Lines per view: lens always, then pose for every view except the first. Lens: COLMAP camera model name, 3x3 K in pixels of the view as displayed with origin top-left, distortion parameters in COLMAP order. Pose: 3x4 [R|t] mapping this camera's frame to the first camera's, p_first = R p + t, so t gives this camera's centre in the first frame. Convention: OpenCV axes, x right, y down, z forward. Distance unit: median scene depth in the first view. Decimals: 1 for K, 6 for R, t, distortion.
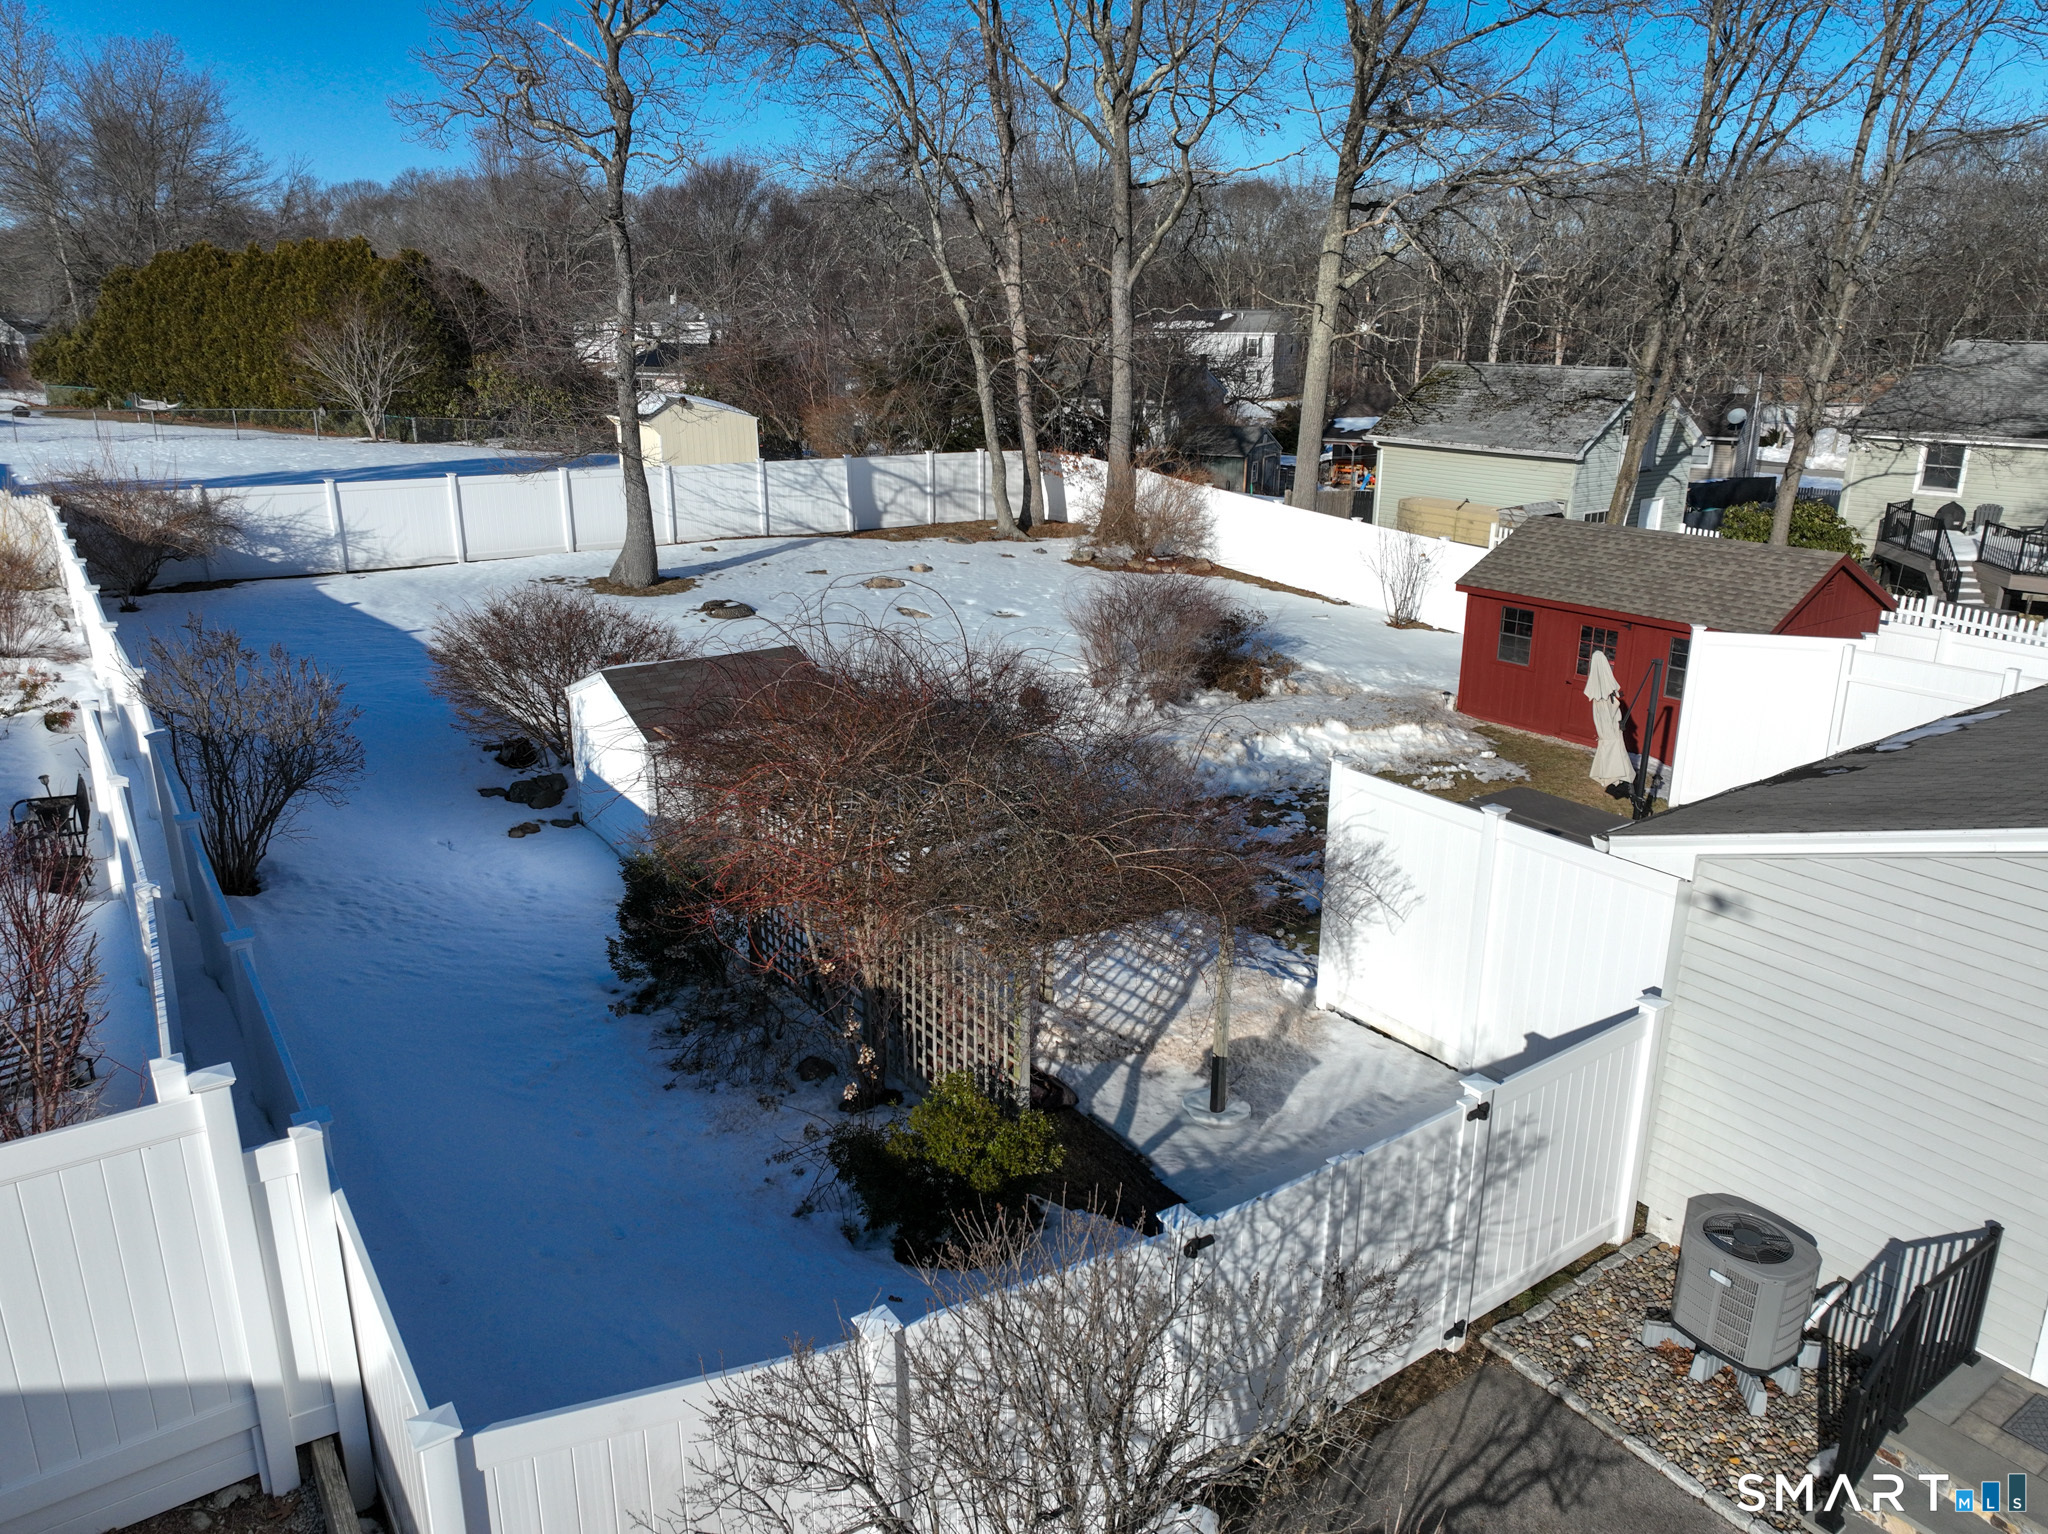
lens RADIAL K [[1437.7, 0, 1024.3], [0, 1437.7, 760.6], [0, 0, 1]] dist [0.005280, 0.010285]
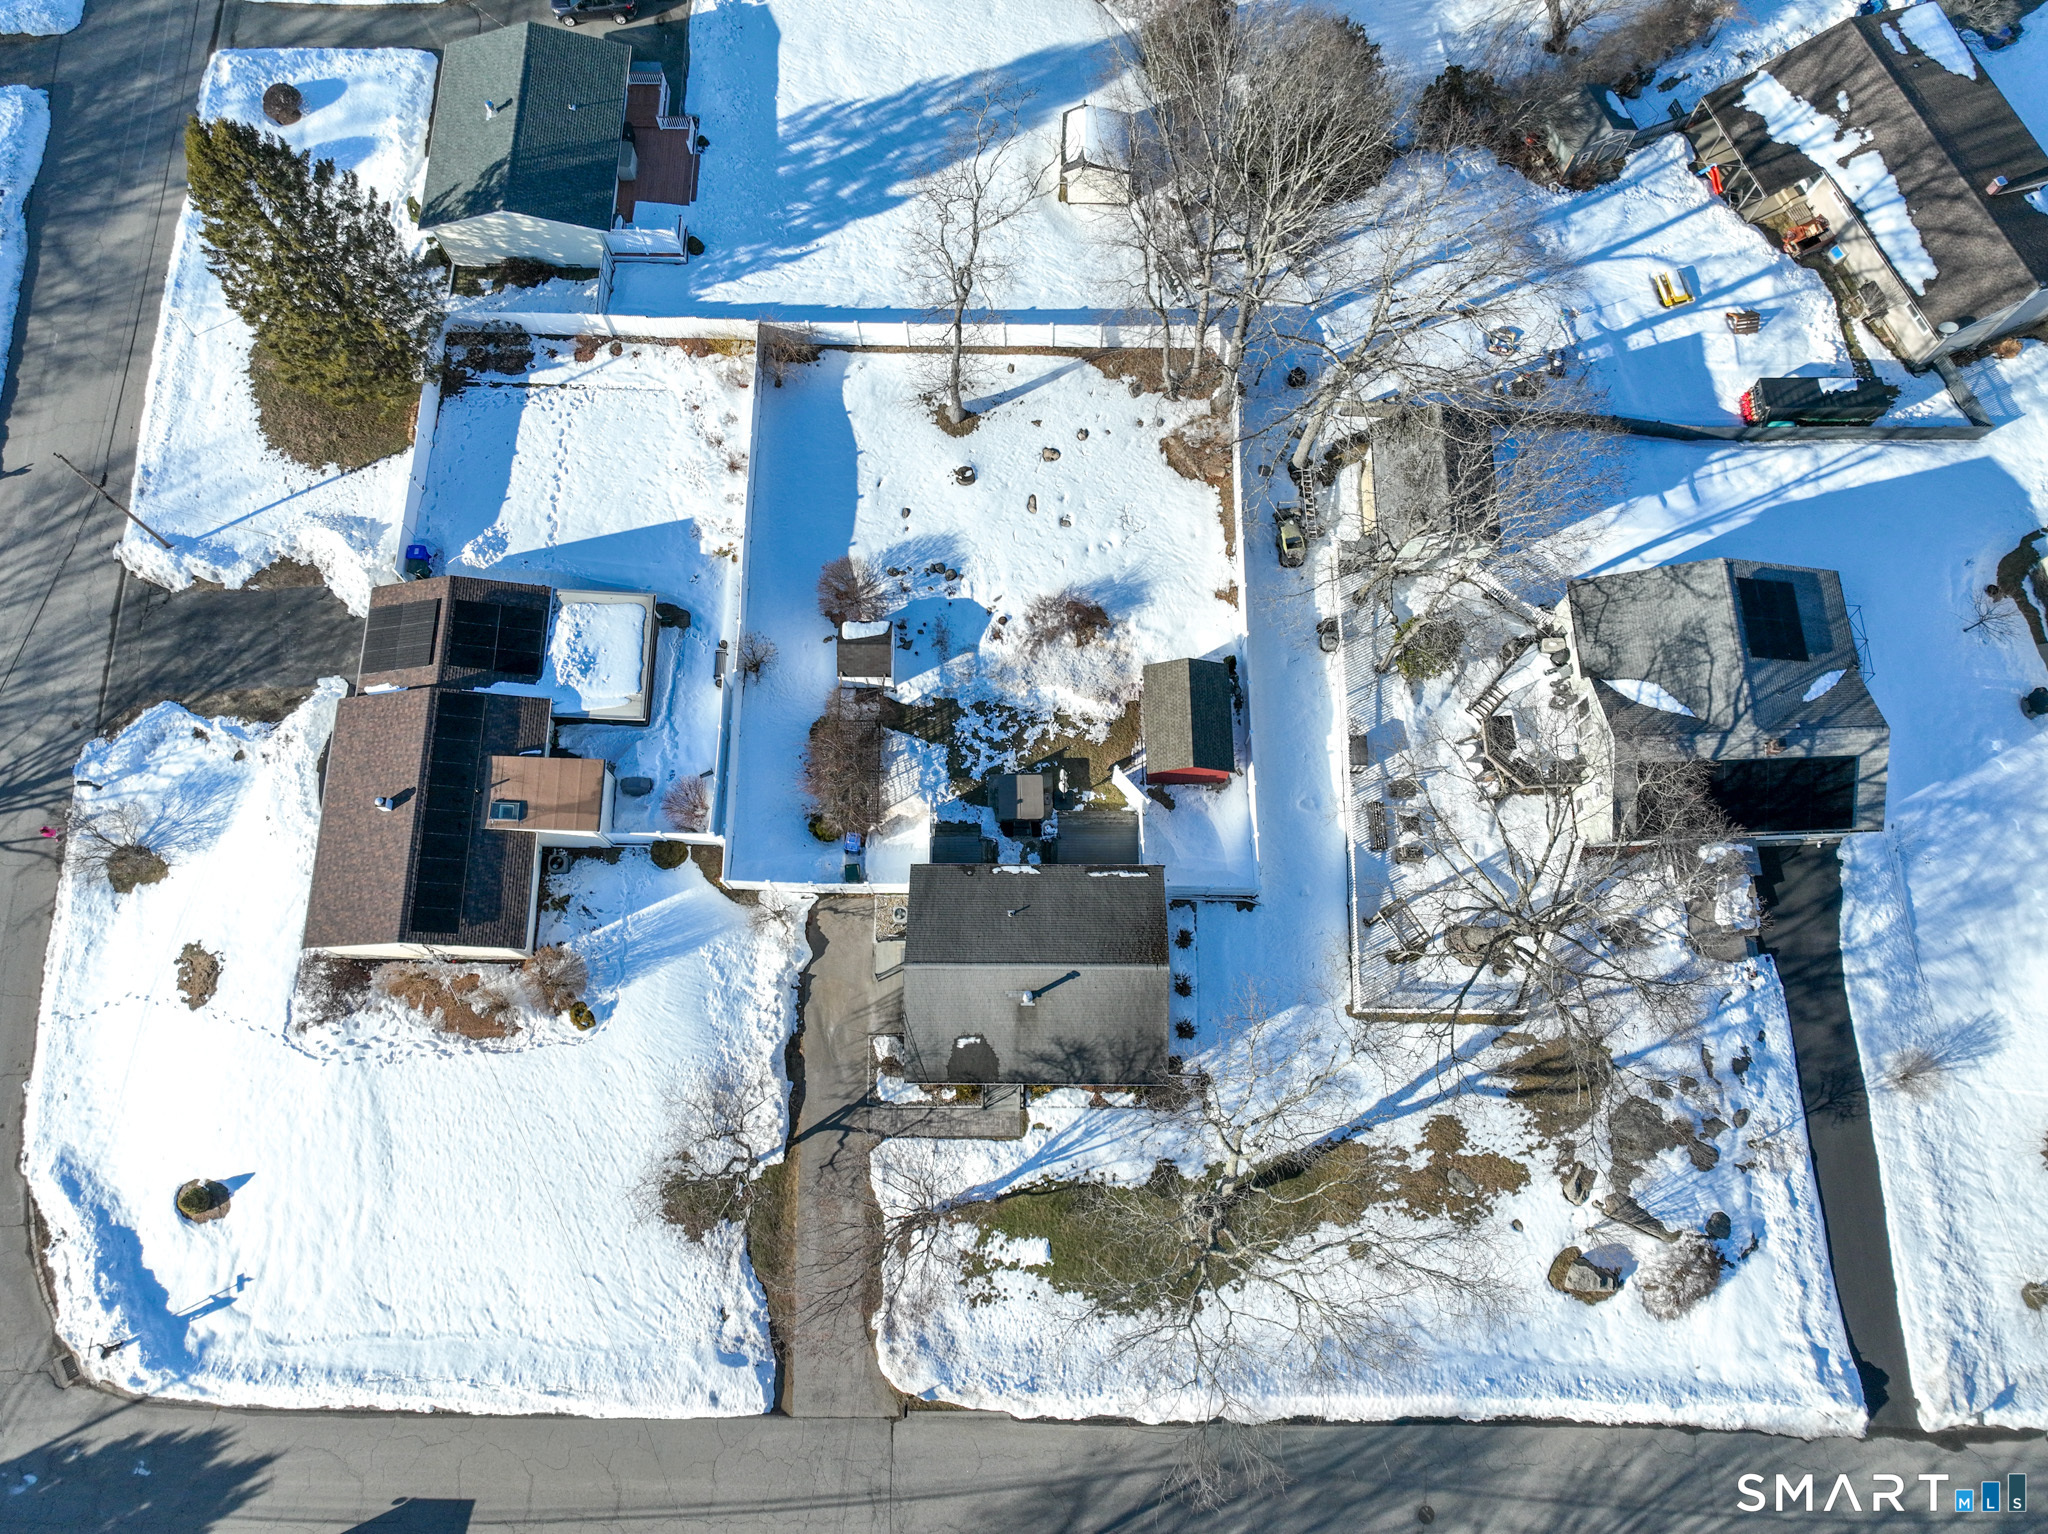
lens RADIAL K [[1427.2, 0, 1022.7], [0, 1427.2, 765.0], [0, 0, 1]] dist [0.002711, 0.000301]
pose [[0.816004, 0.556363, -0.156839, 0.434796], [-0.176010, 0.497586, 0.849369, -1.564092], [0.550599, -0.665483, 0.503958, -0.433612]]
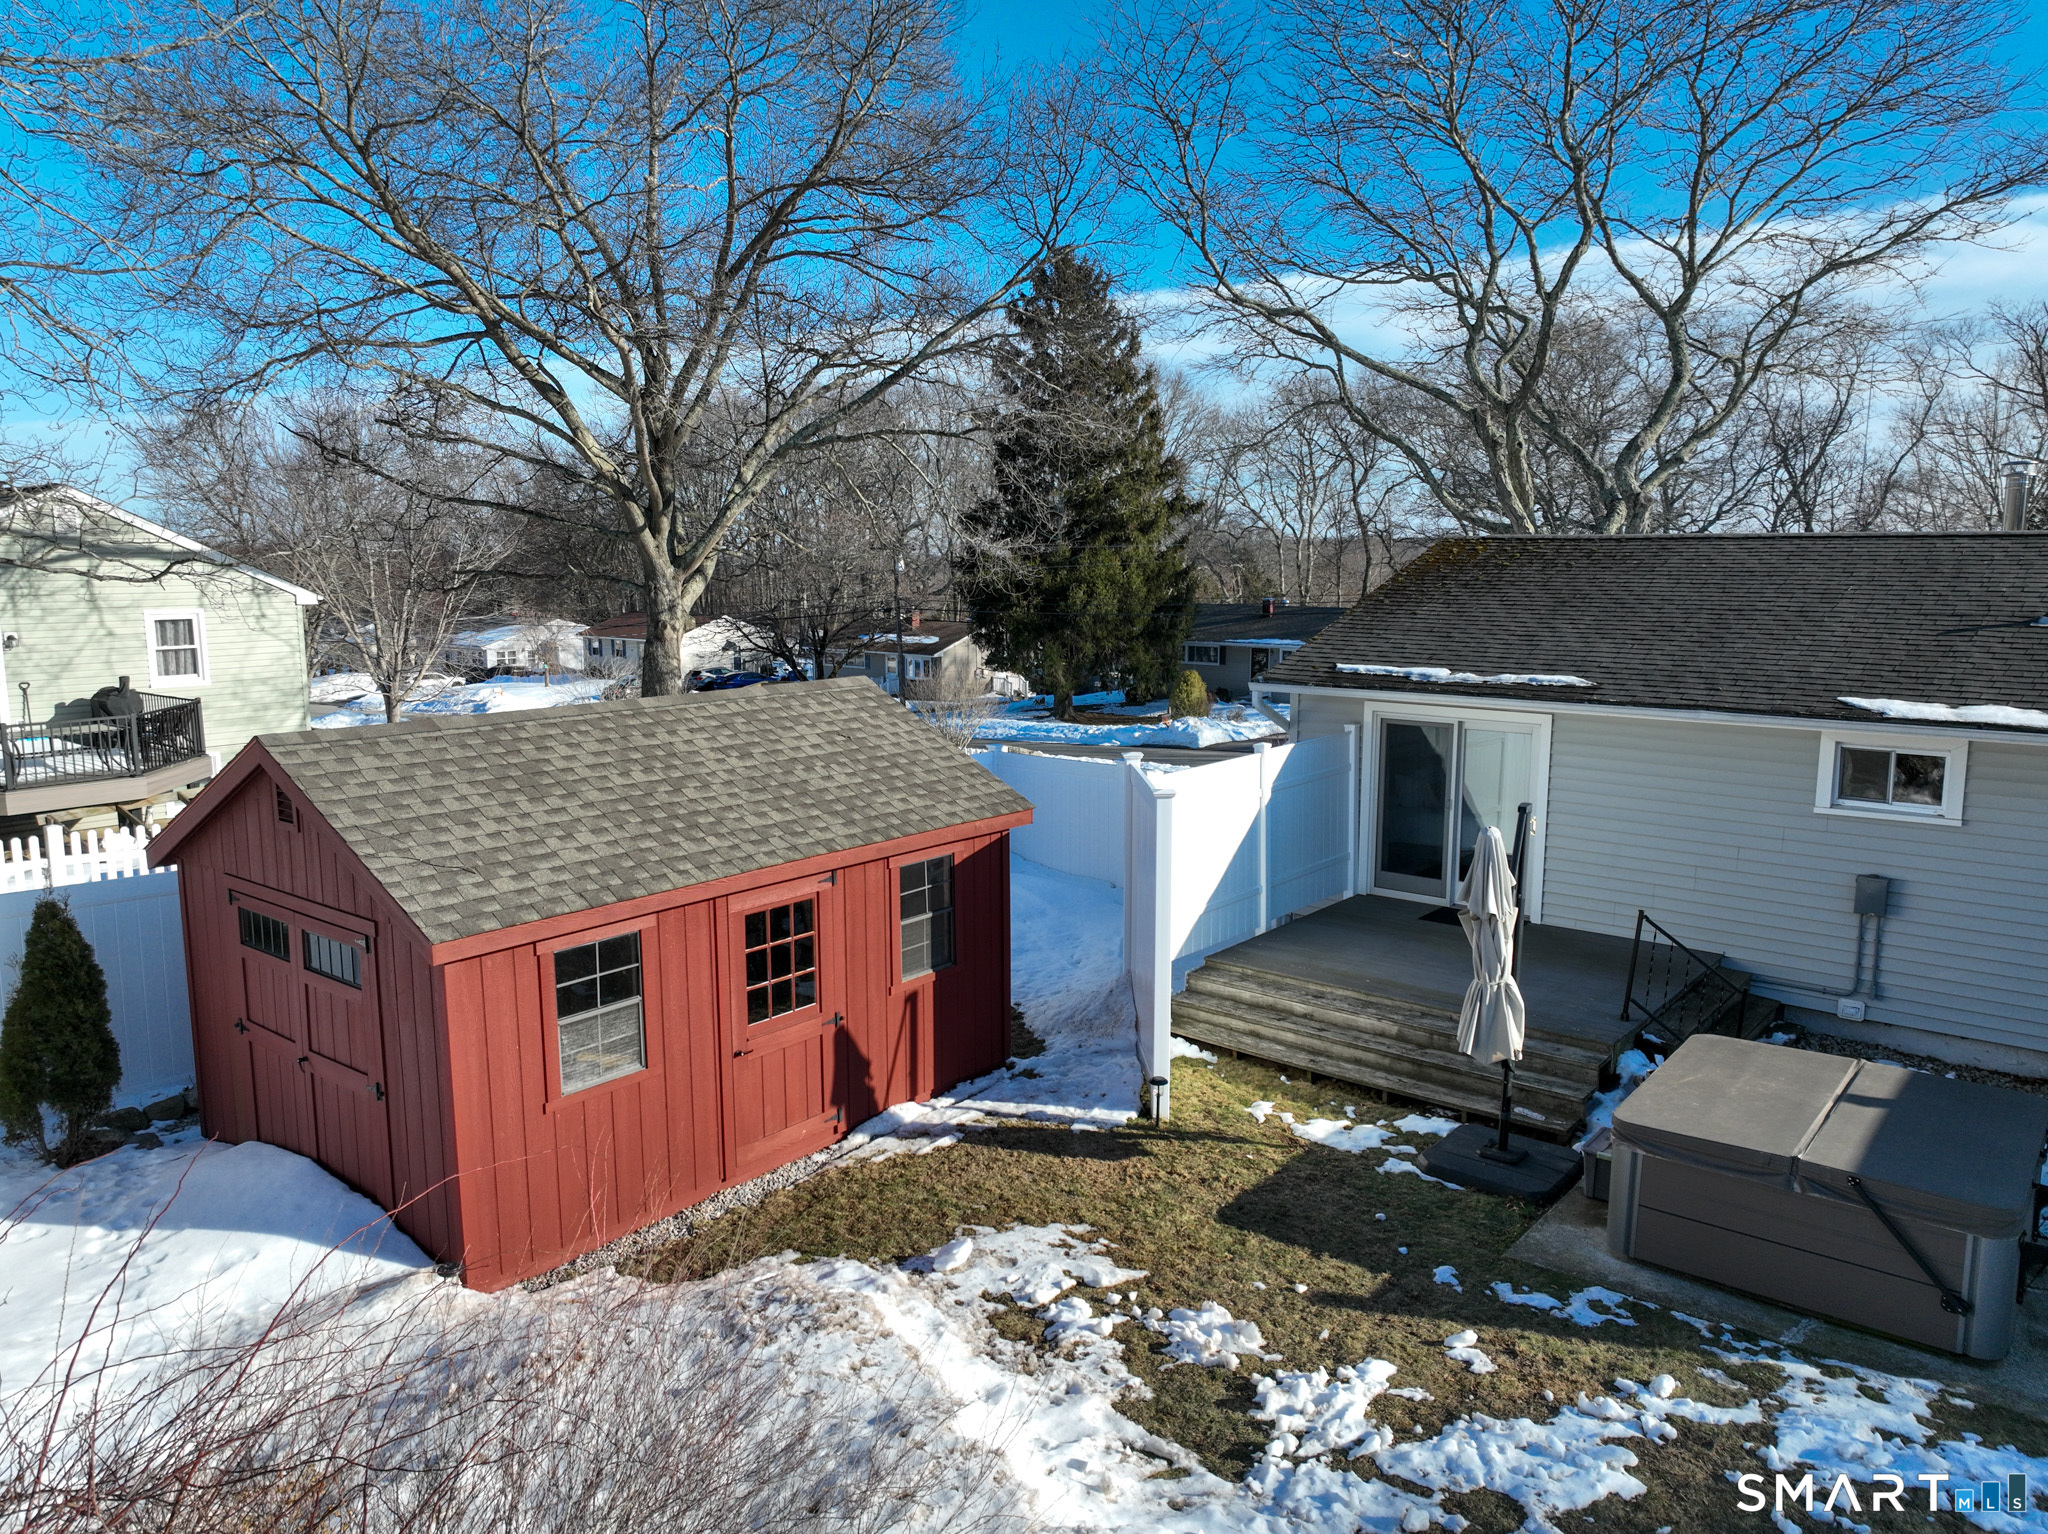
lens RADIAL K [[1437.7, 0, 1029.6], [0, 1437.7, 770.6], [0, 0, 1]] dist [0.005280, 0.010285]
pose [[-0.259003, -0.146423, 0.954714, -0.024942], [0.290380, 0.930911, 0.221549, -0.127902], [-0.921193, 0.334612, -0.198590, 0.623090]]
